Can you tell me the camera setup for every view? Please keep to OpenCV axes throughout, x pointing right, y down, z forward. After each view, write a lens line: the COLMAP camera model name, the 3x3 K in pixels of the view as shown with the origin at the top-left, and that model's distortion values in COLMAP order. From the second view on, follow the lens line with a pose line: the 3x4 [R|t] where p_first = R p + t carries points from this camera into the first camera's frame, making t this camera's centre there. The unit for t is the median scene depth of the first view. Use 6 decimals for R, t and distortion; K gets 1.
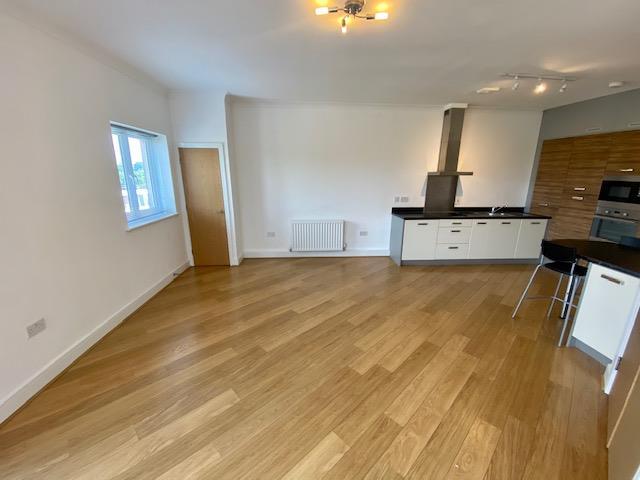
lens RADIAL K [[262.7, 0, 320.3], [0, 262.7, 241.5], [0, 0, 1]] dist [0.034990, -0.026955]
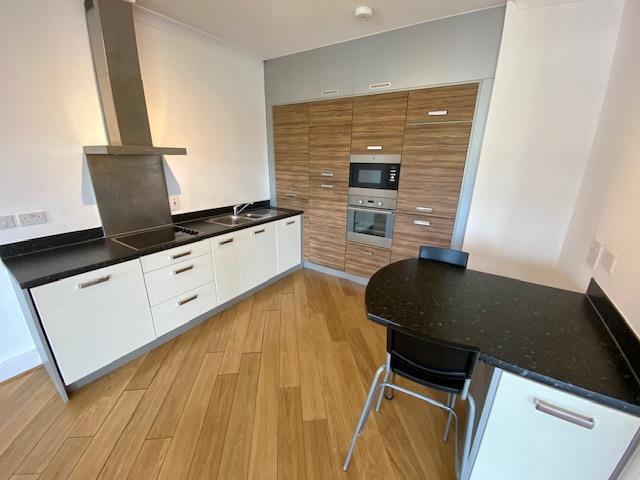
lens RADIAL K [[262.7, 0, 320.3], [0, 262.7, 241.5], [0, 0, 1]] dist [0.034990, -0.026955]
pose [[0.606610, -0.241607, 0.757397, 0.319048], [0.188307, 0.969257, 0.158371, -0.126958], [-0.772376, 0.046553, 0.633458, 0.513061]]
